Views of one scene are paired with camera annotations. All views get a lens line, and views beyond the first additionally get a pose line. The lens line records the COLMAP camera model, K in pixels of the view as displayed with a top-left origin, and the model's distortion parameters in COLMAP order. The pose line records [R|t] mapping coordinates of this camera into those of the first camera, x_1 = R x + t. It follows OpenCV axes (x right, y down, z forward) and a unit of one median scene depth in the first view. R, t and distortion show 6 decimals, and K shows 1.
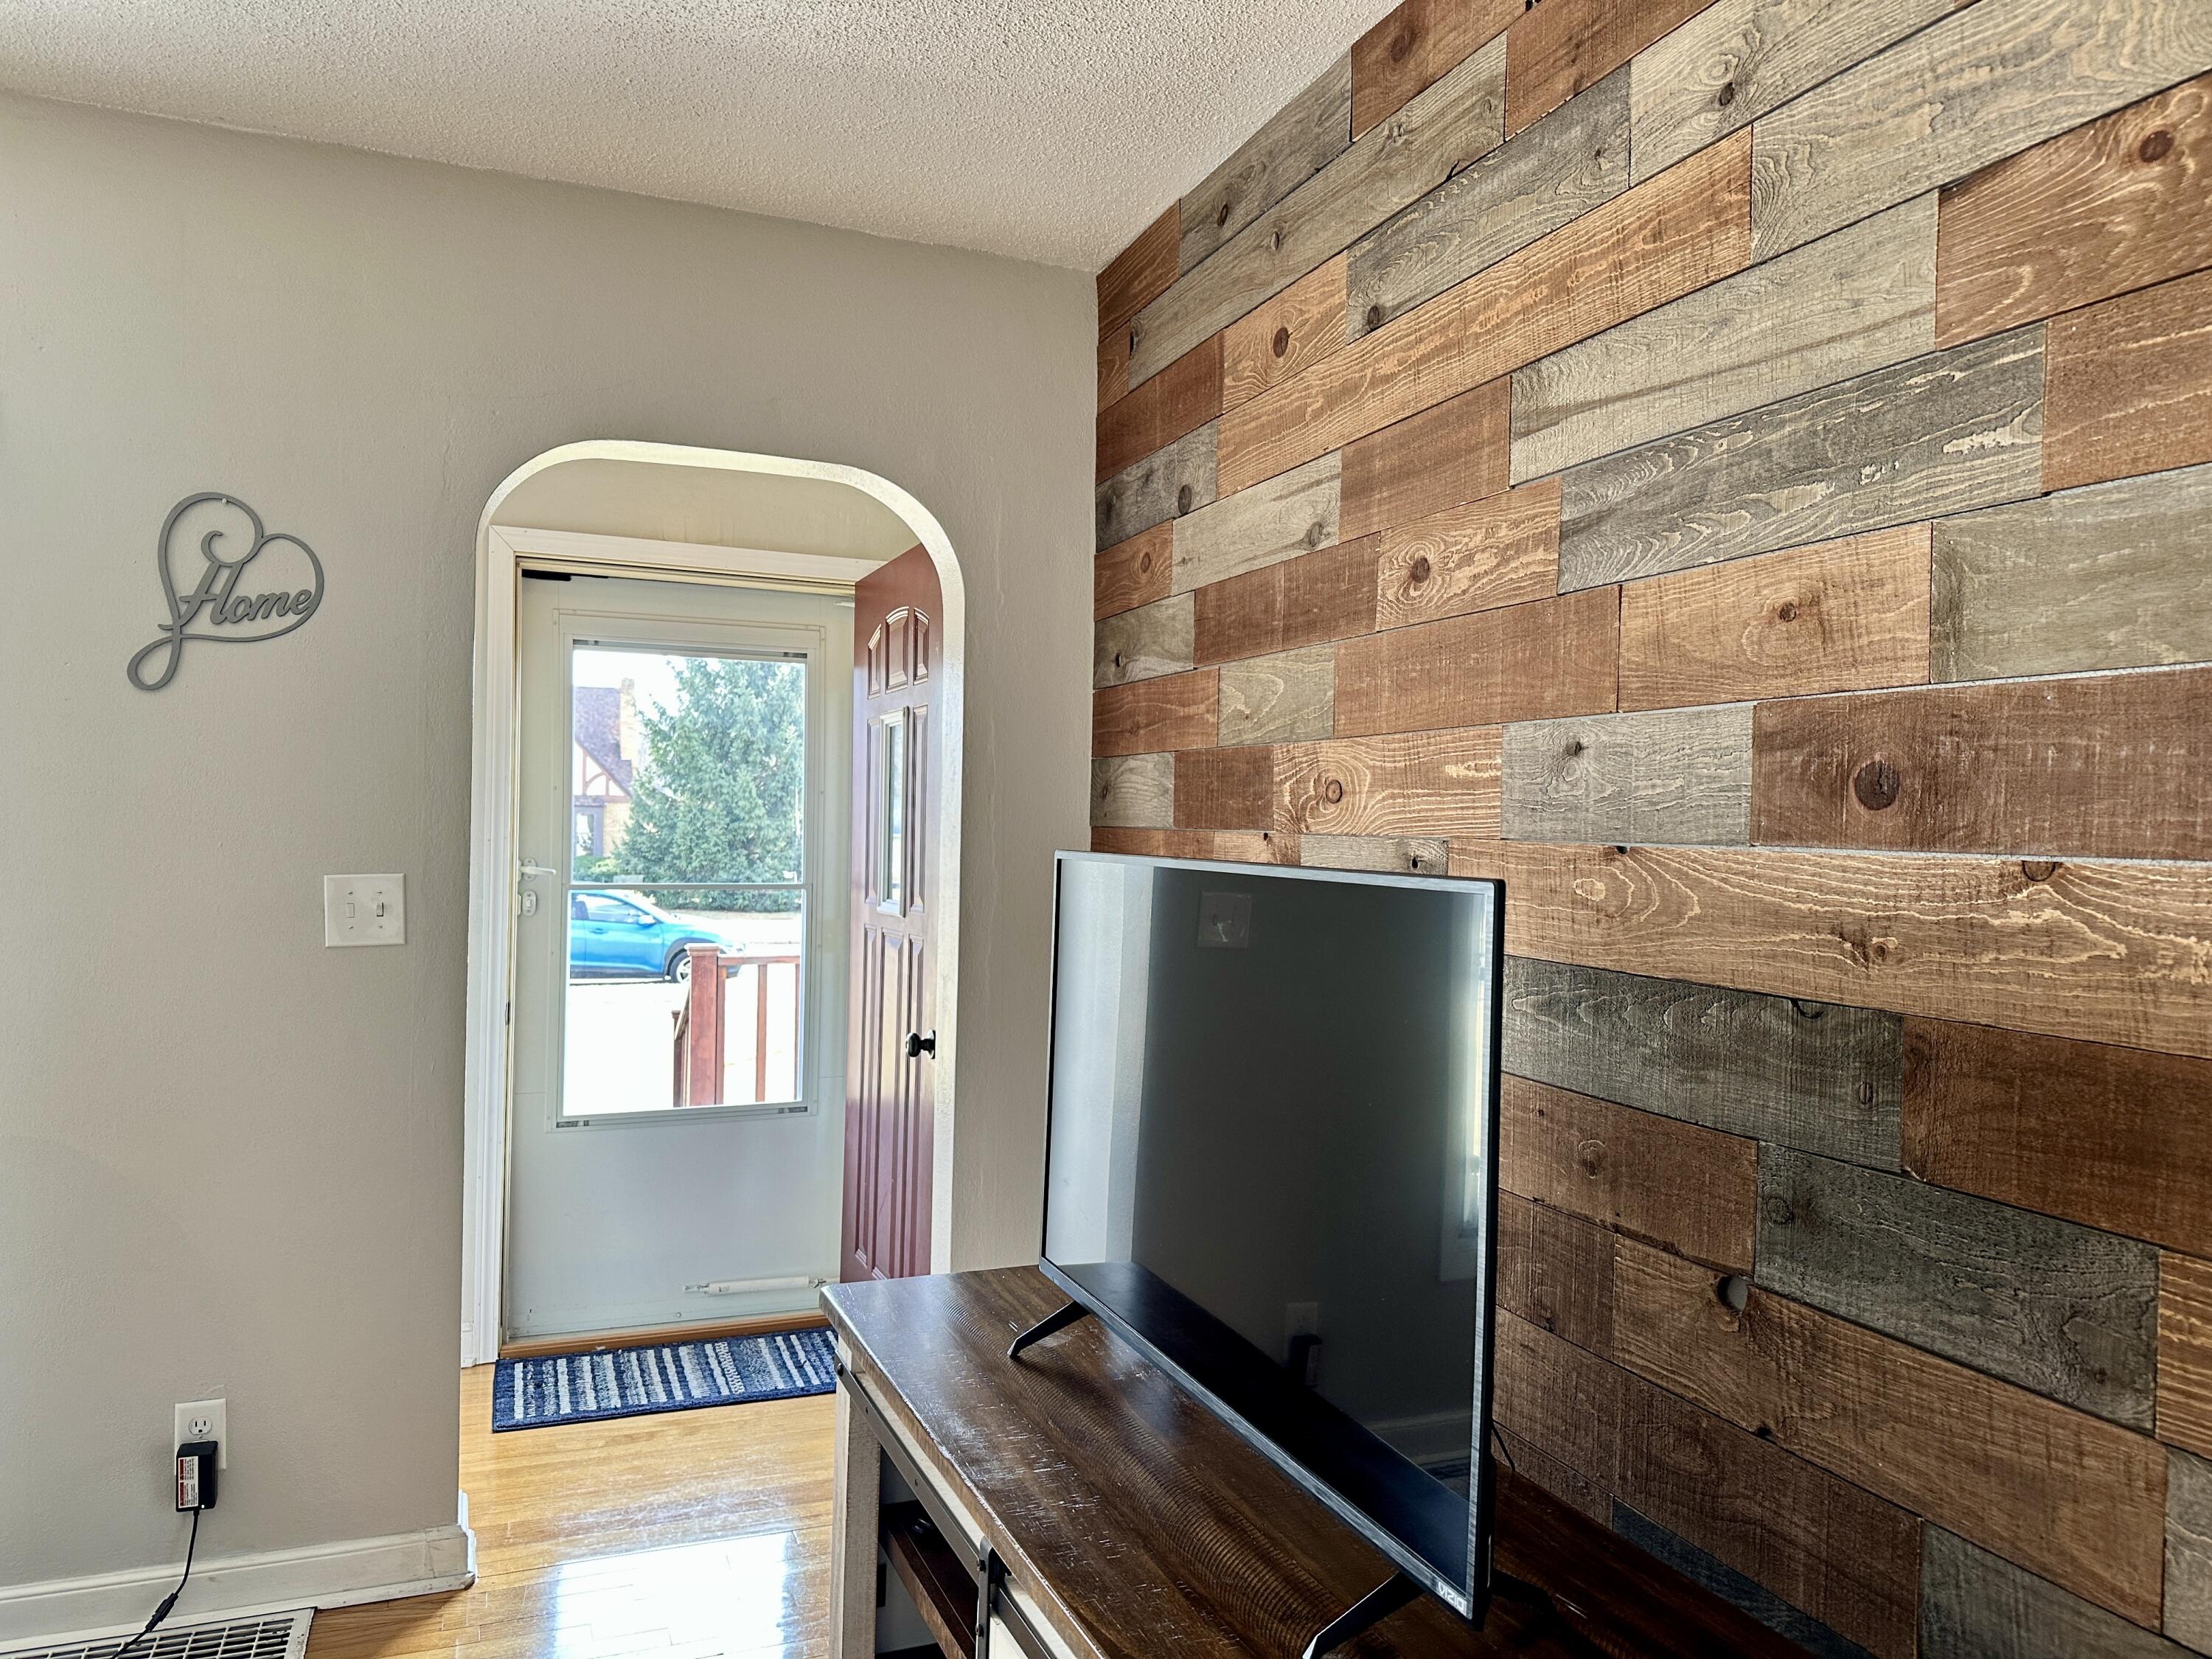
lens RADIAL K [[1544.9, 0, 1101.3], [0, 1544.9, 829.5], [0, 0, 1]] dist [0.045840, -0.044055]
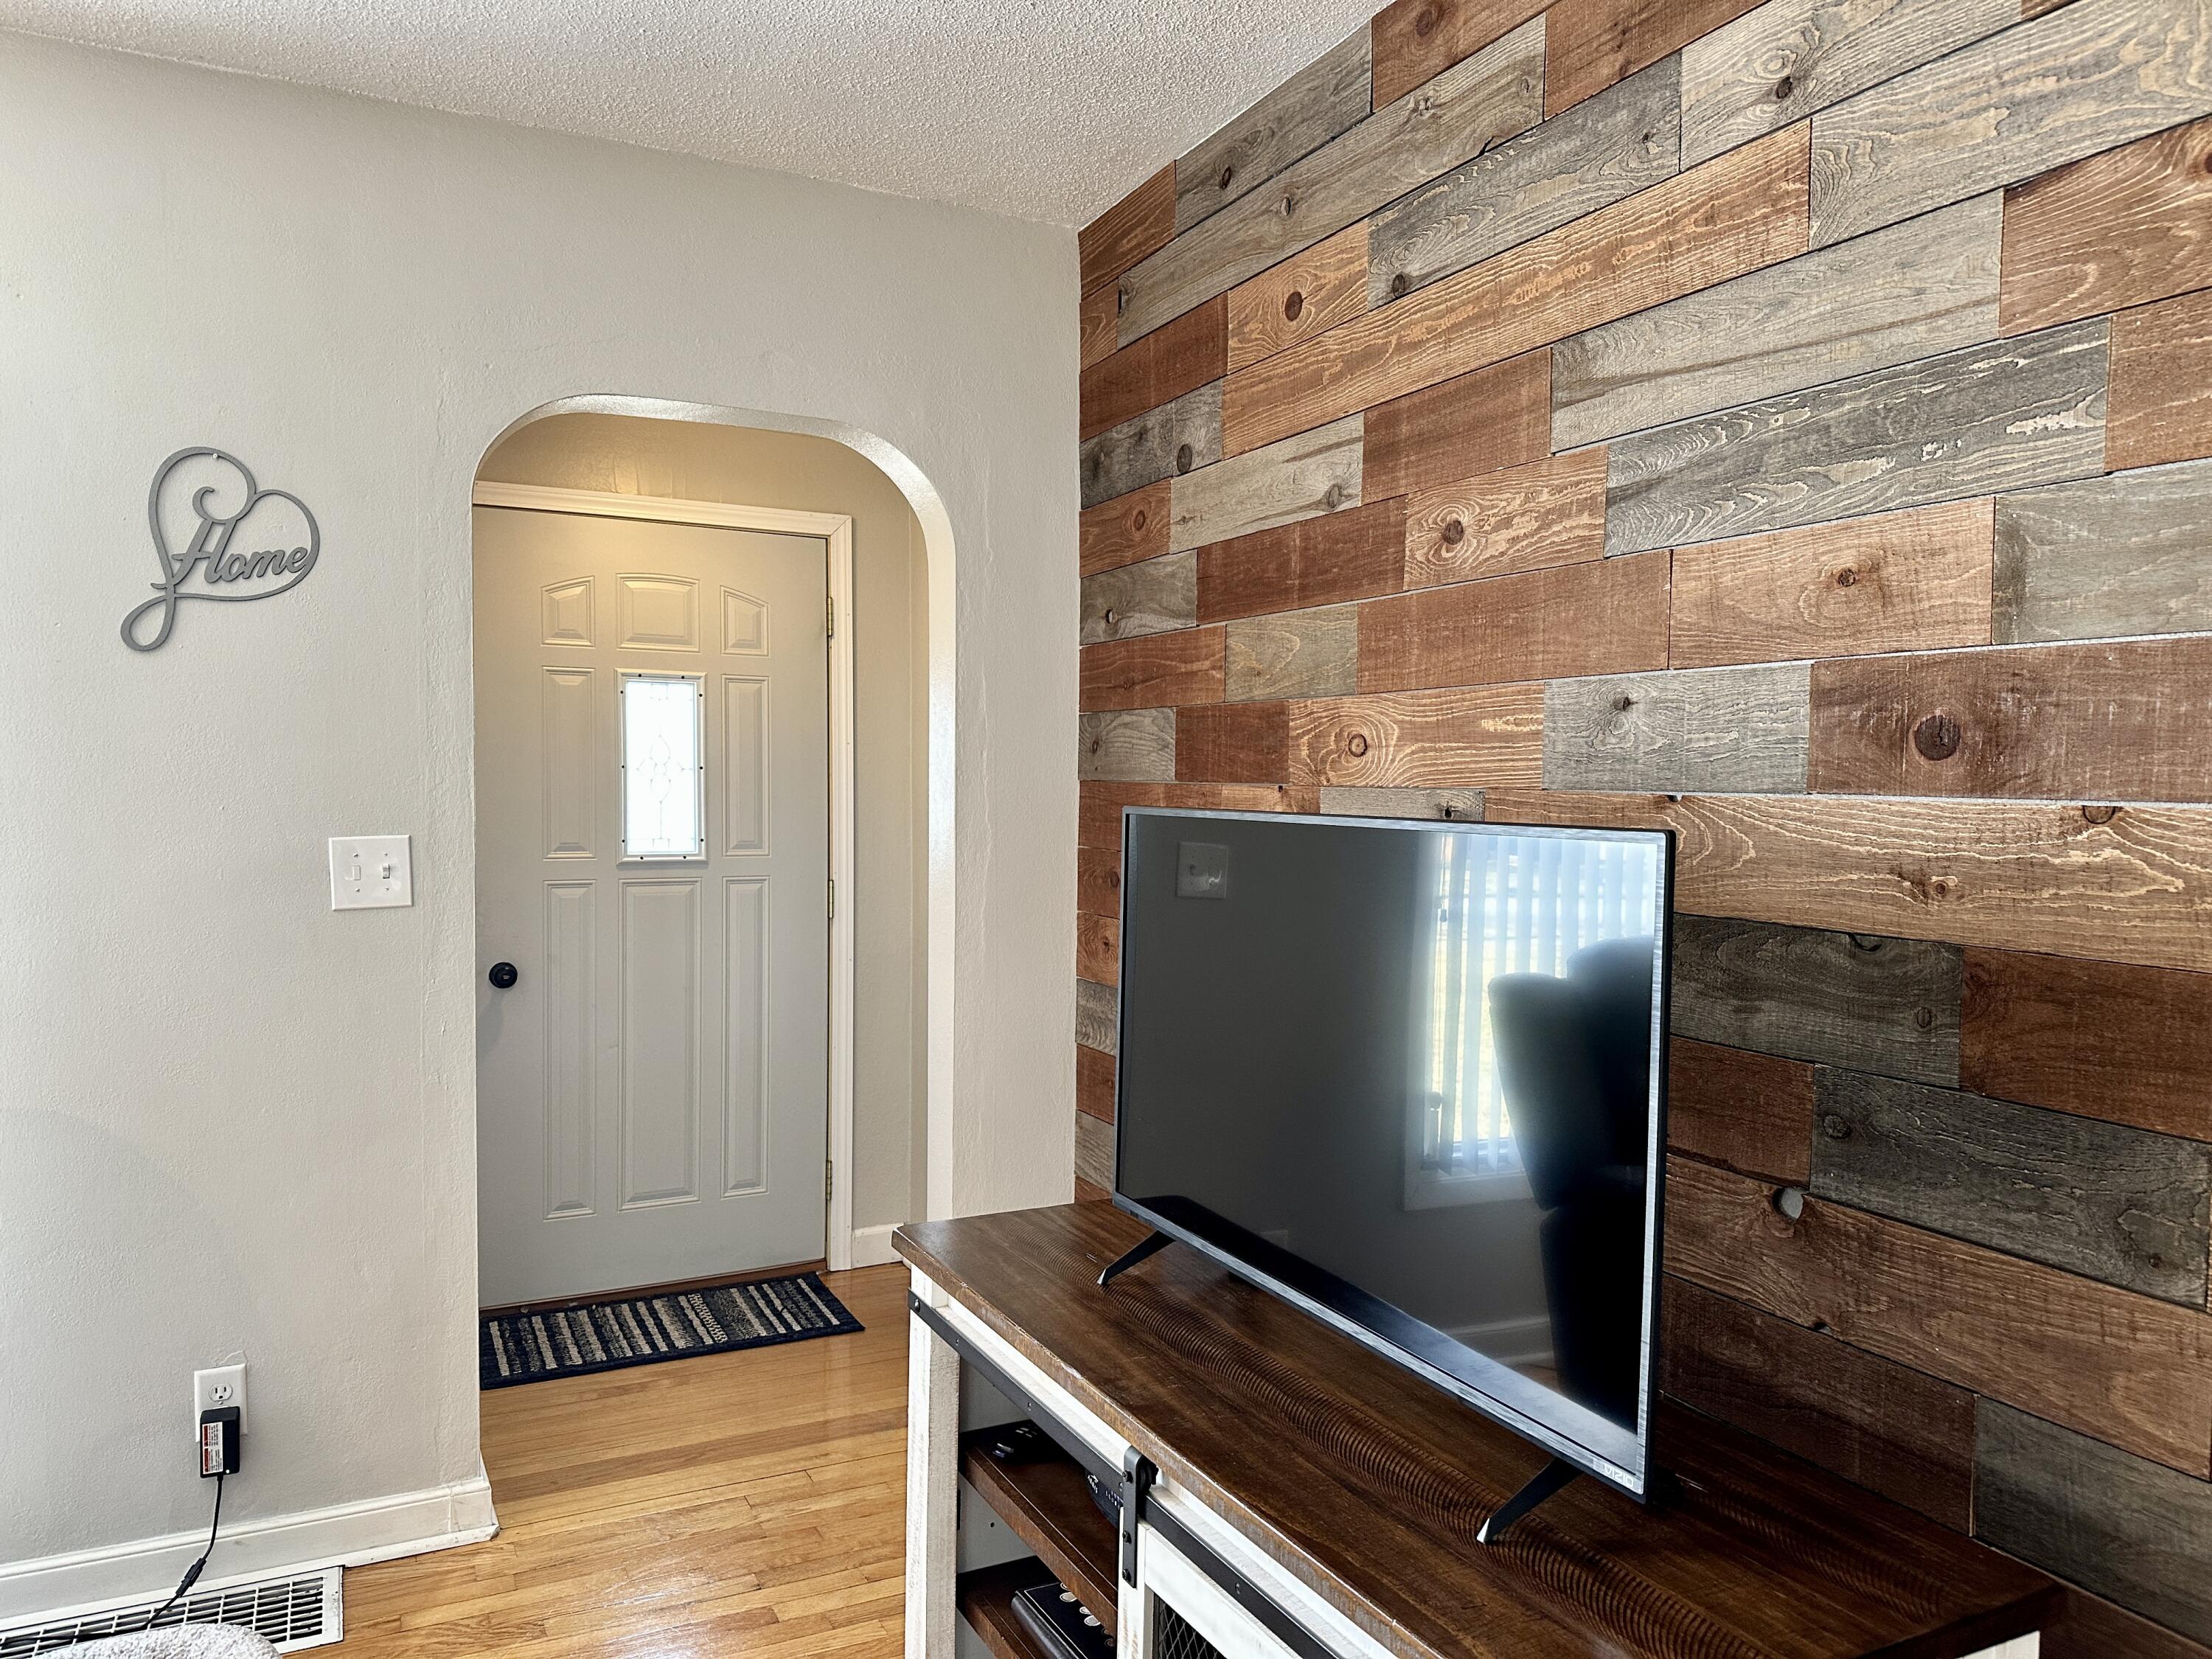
lens RADIAL K [[1544.9, 0, 1096.9], [0, 1544.9, 834.4], [0, 0, 1]] dist [0.045840, -0.044055]
pose [[0.996674, -0.014195, 0.080241, -0.143071], [0.011272, 0.999260, 0.036762, -0.005920], [-0.080704, -0.035736, 0.996097, -0.037116]]
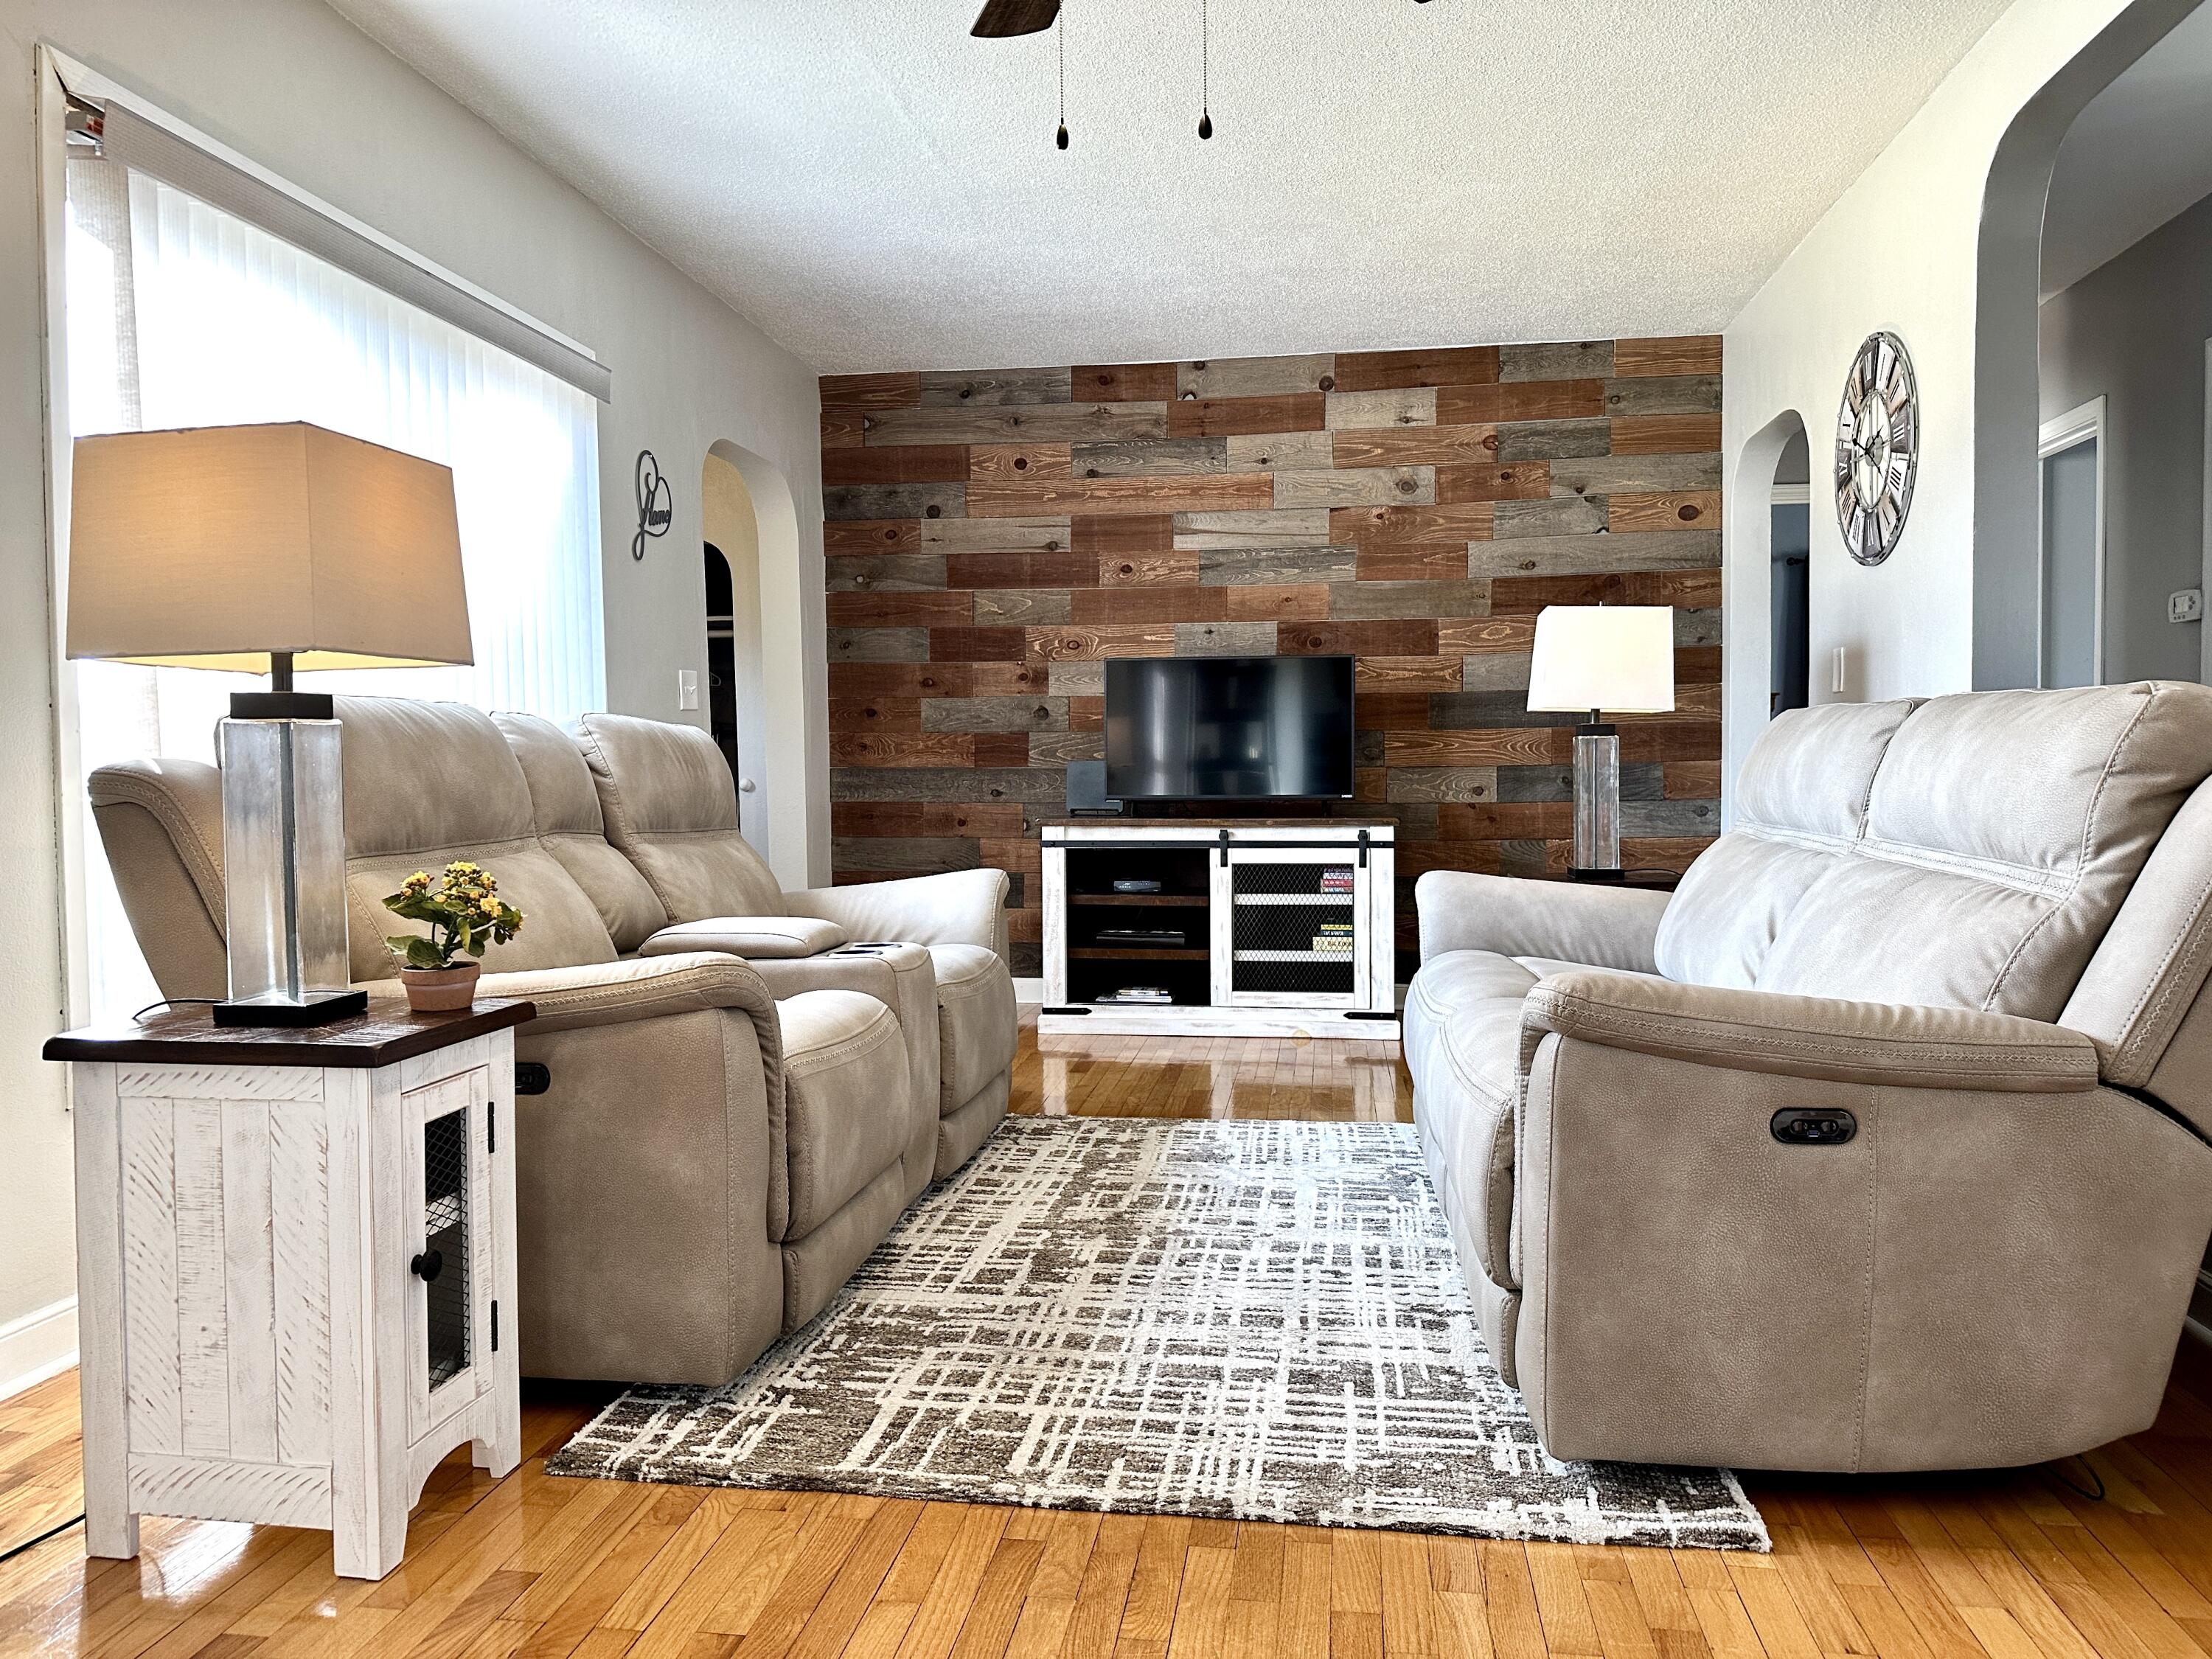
lens RADIAL K [[1544.9, 0, 1098.2], [0, 1544.9, 826.2], [0, 0, 1]] dist [0.045840, -0.044055]
pose [[0.510870, -0.054625, 0.857921, -2.805090], [0.015706, 0.998406, 0.054218, 0.189702], [-0.859515, -0.014224, 0.510913, -0.546433]]
